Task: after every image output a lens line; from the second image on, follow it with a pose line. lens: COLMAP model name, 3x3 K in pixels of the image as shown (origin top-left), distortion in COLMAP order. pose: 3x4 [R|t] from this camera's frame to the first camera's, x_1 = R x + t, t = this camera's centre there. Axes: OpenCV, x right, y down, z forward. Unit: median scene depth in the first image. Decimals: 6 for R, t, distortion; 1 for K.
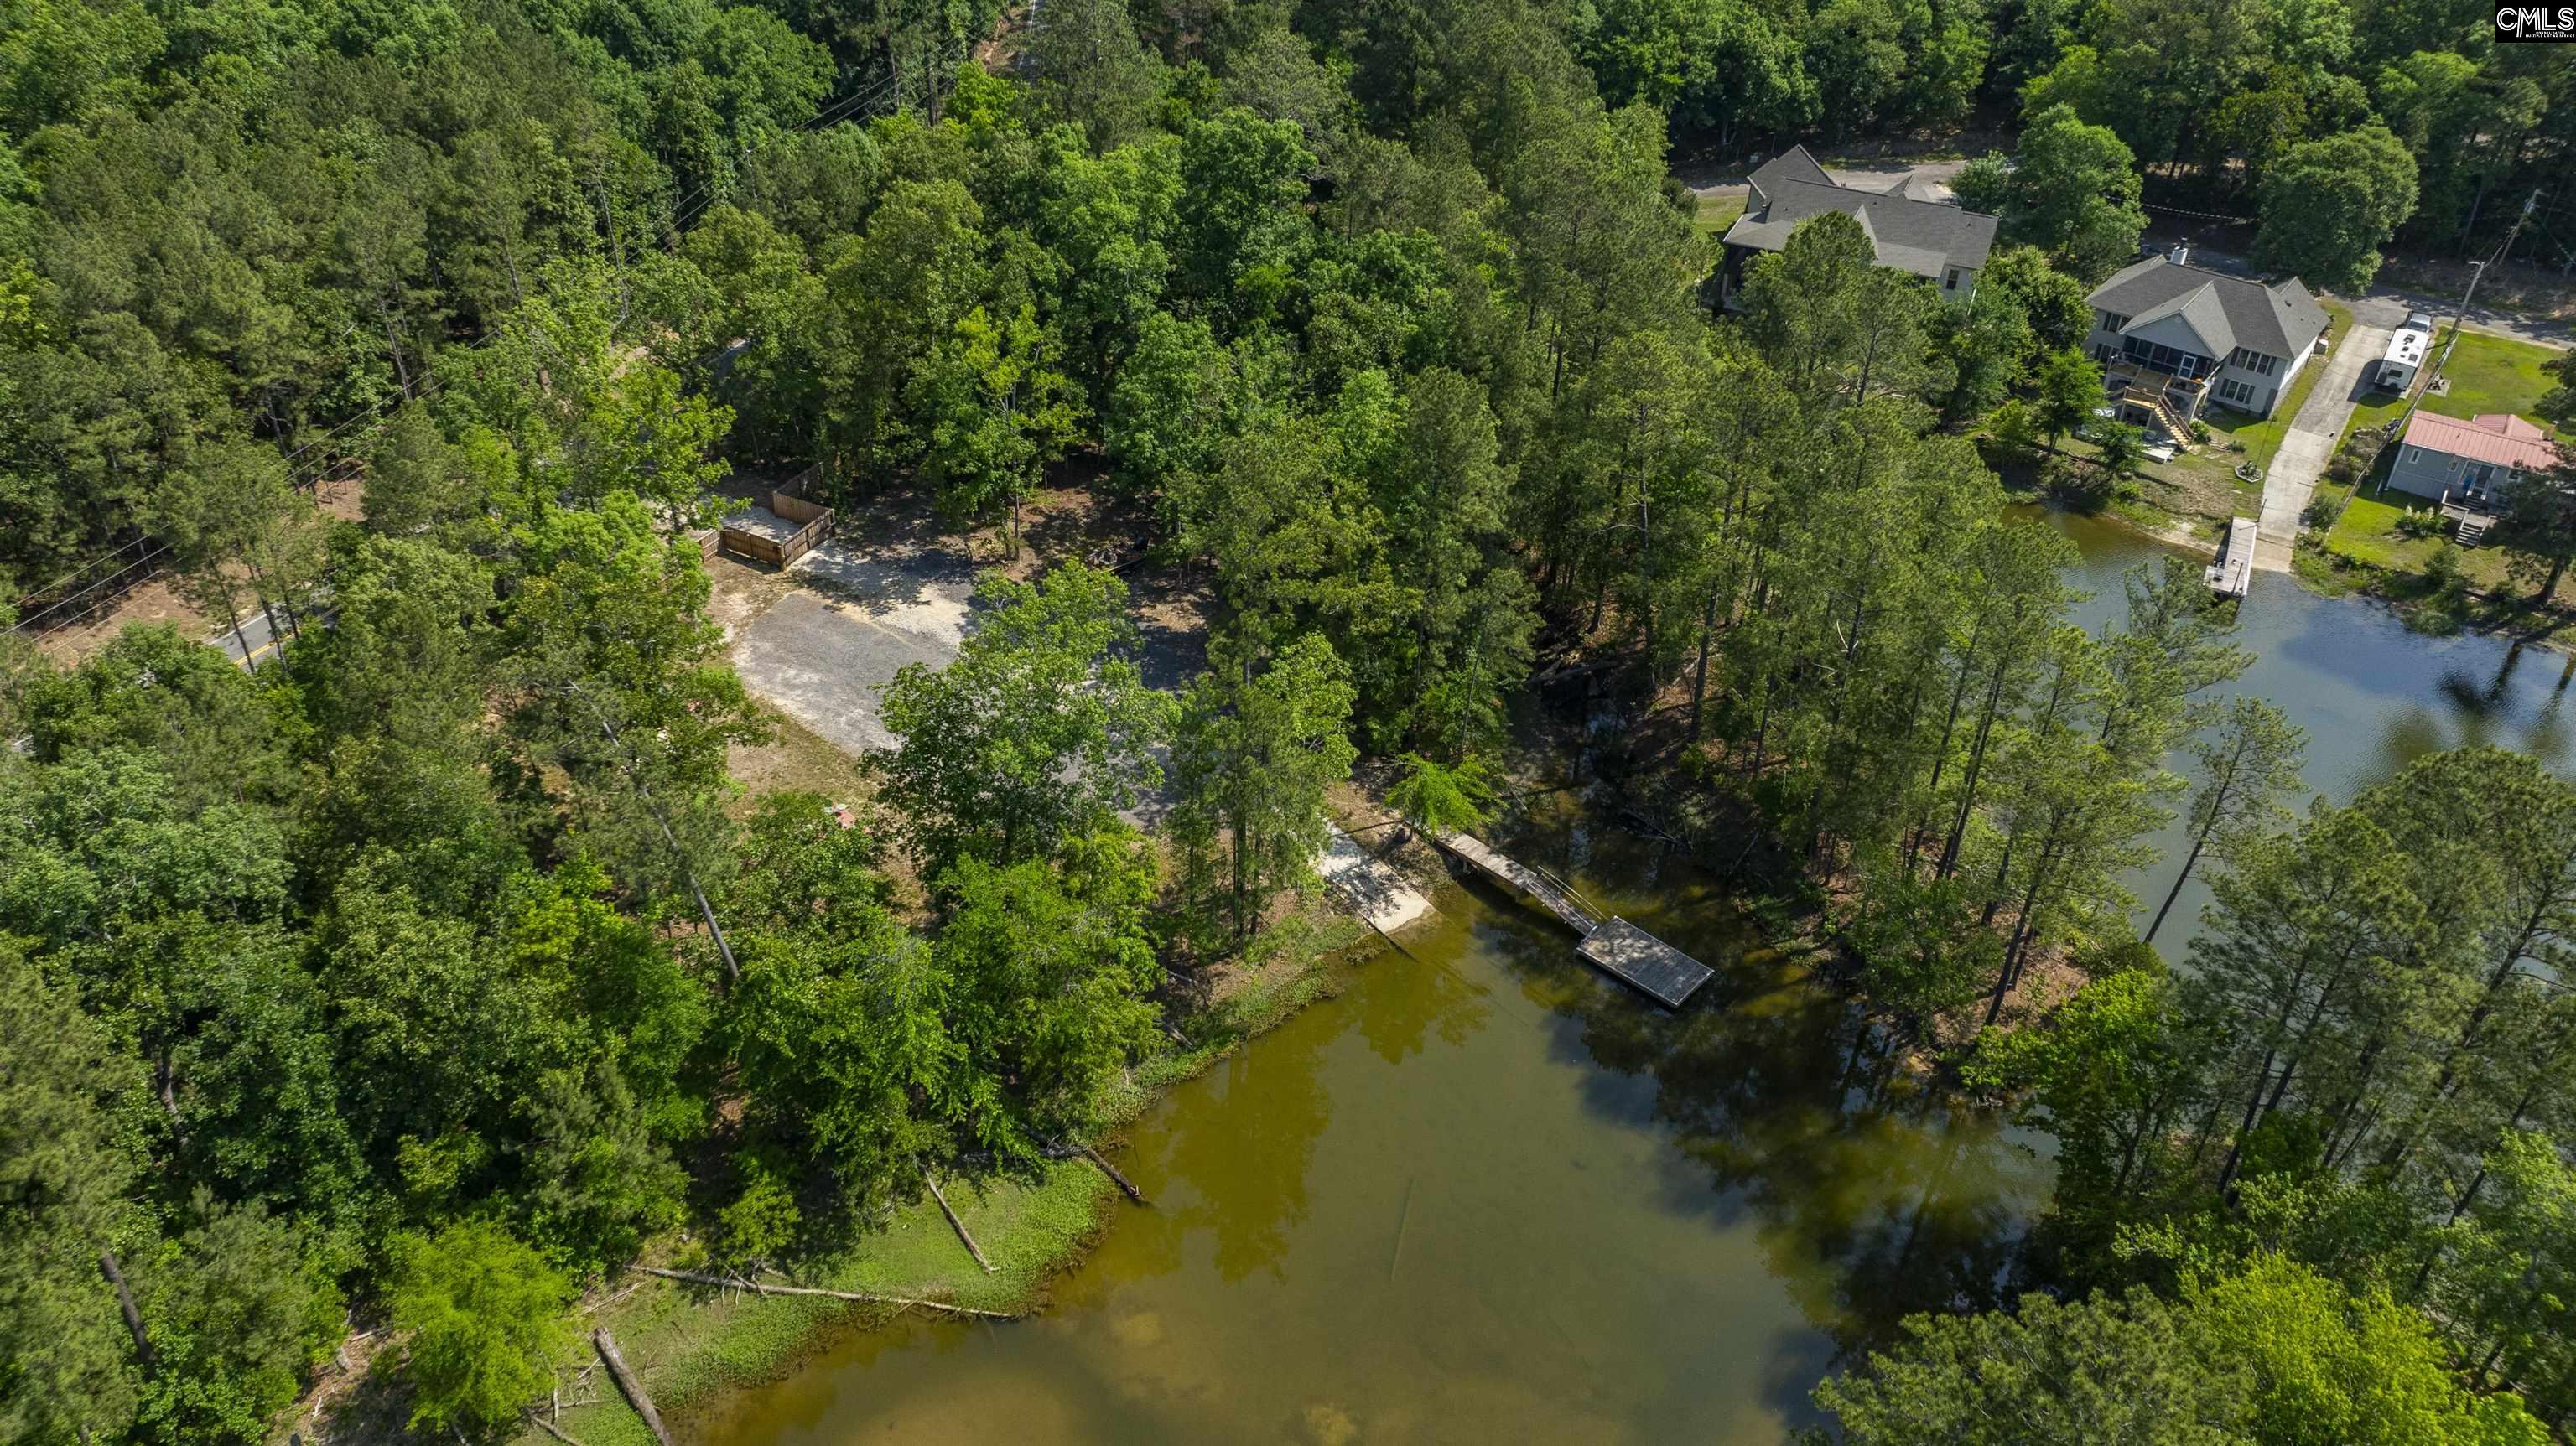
lens RADIAL K [[1884.6, 0, 1322.5], [0, 1884.6, 728.7], [0, 0, 1]] dist [-0.016846, 0.002552]
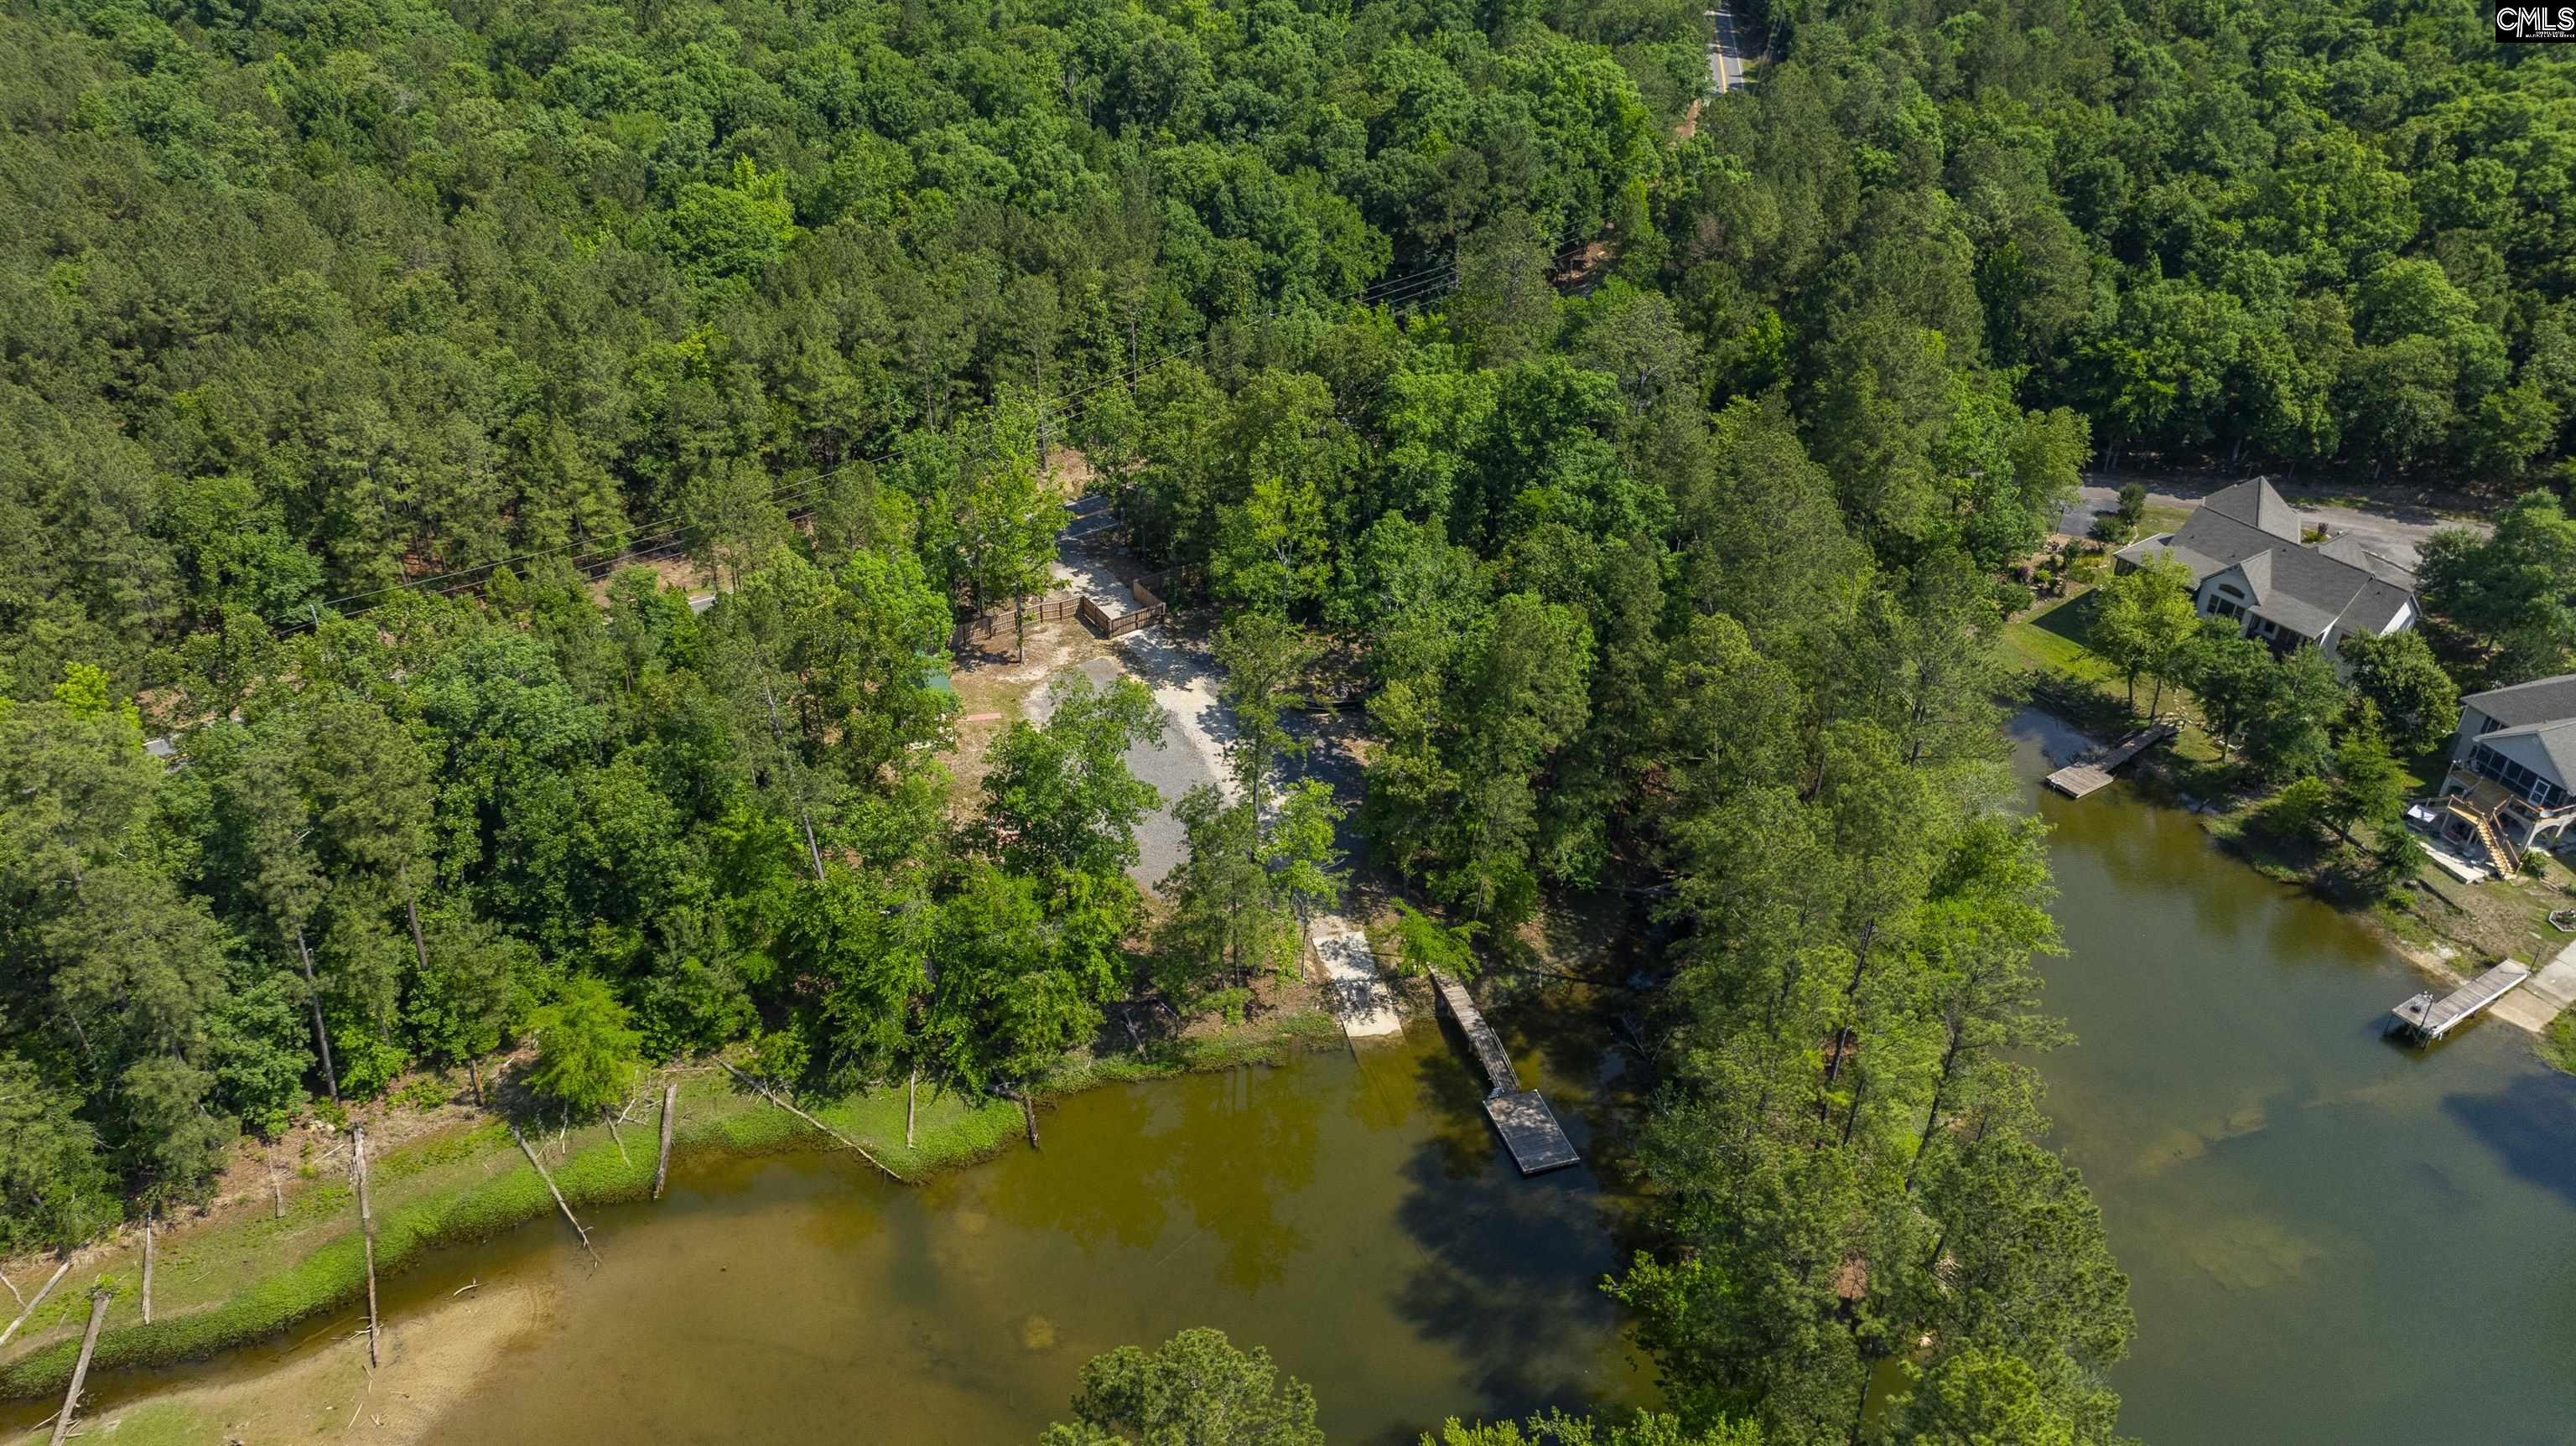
lens RADIAL K [[1932.0, 0, 1288.0], [0, 1932.0, 723.0], [0, 0, 1]] dist [-0.017366, 0.001631]
pose [[0.861114, 0.254930, -0.439880, 0.419757], [-0.284141, 0.958782, -0.000582, -0.062502], [0.421600, 0.125489, 0.898057, -0.138750]]
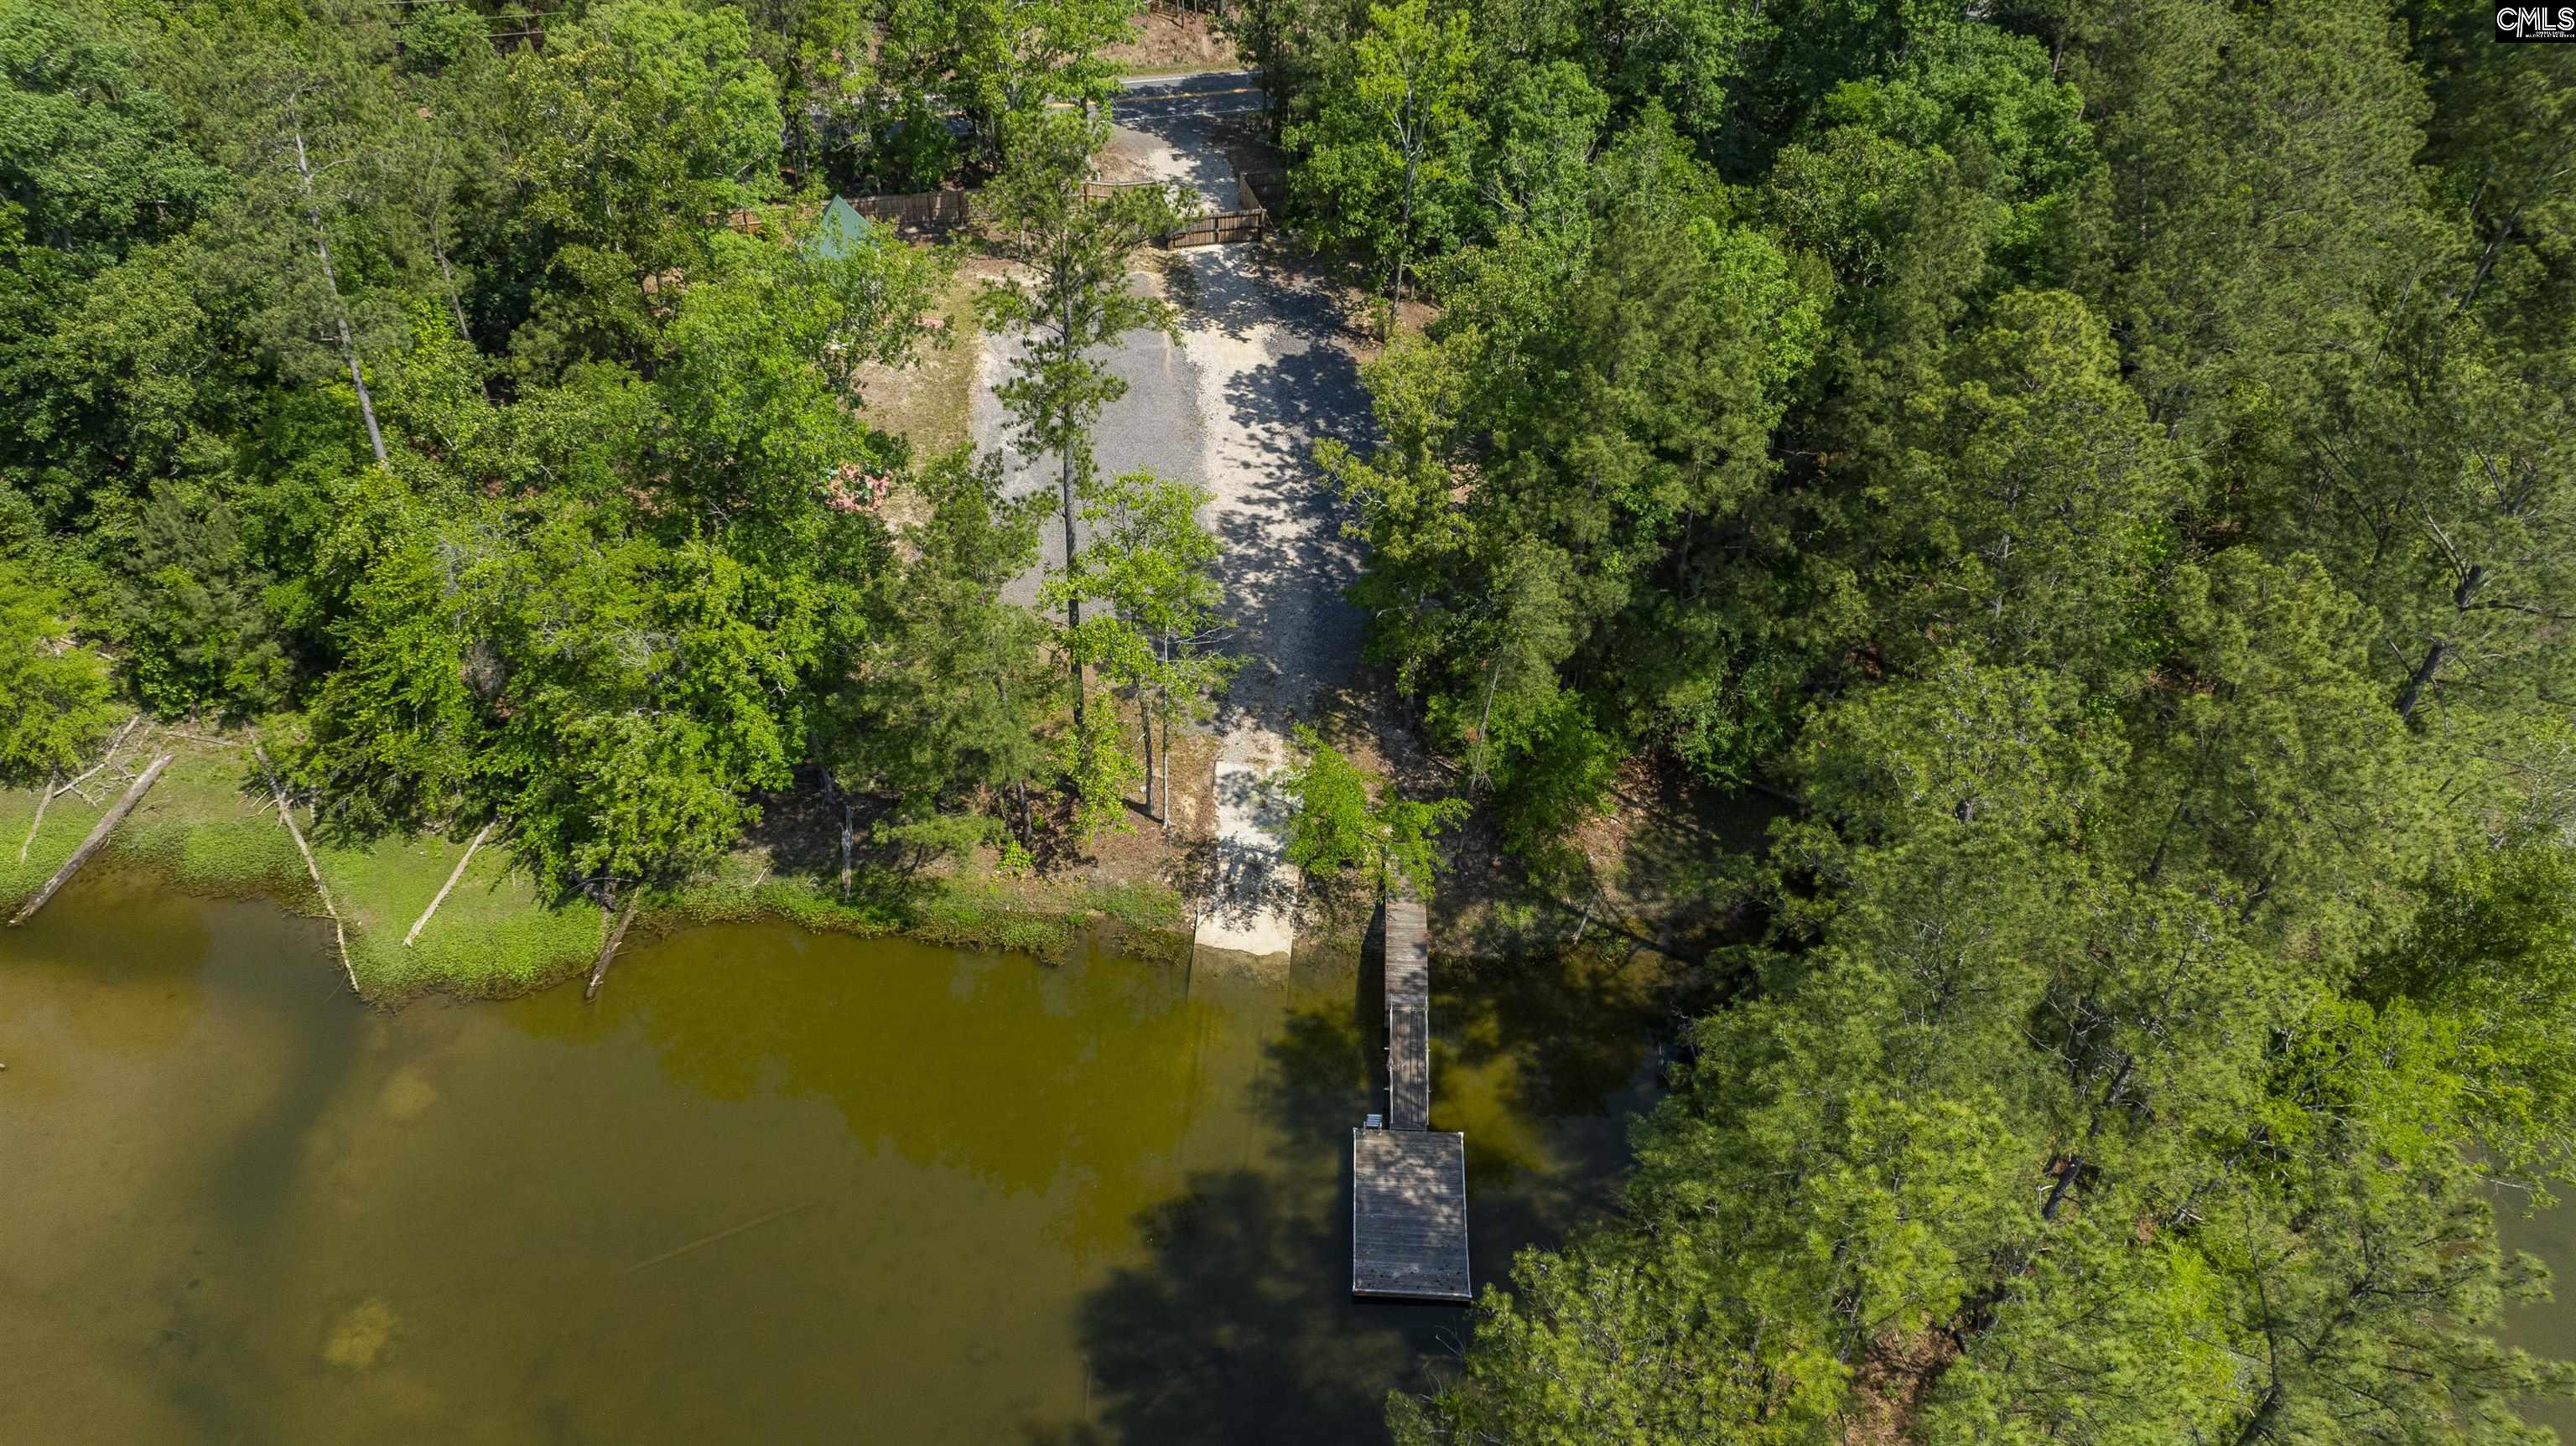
lens RADIAL K [[1857.4, 0, 1284.4], [0, 1857.4, 740.8], [0, 0, 1]] dist [-0.015930, 0.007806]
pose [[0.626472, 0.484145, -0.610849, 0.367023], [-0.443281, 0.865922, 0.231692, -0.108506], [0.641120, 0.125630, 0.757088, 0.417913]]
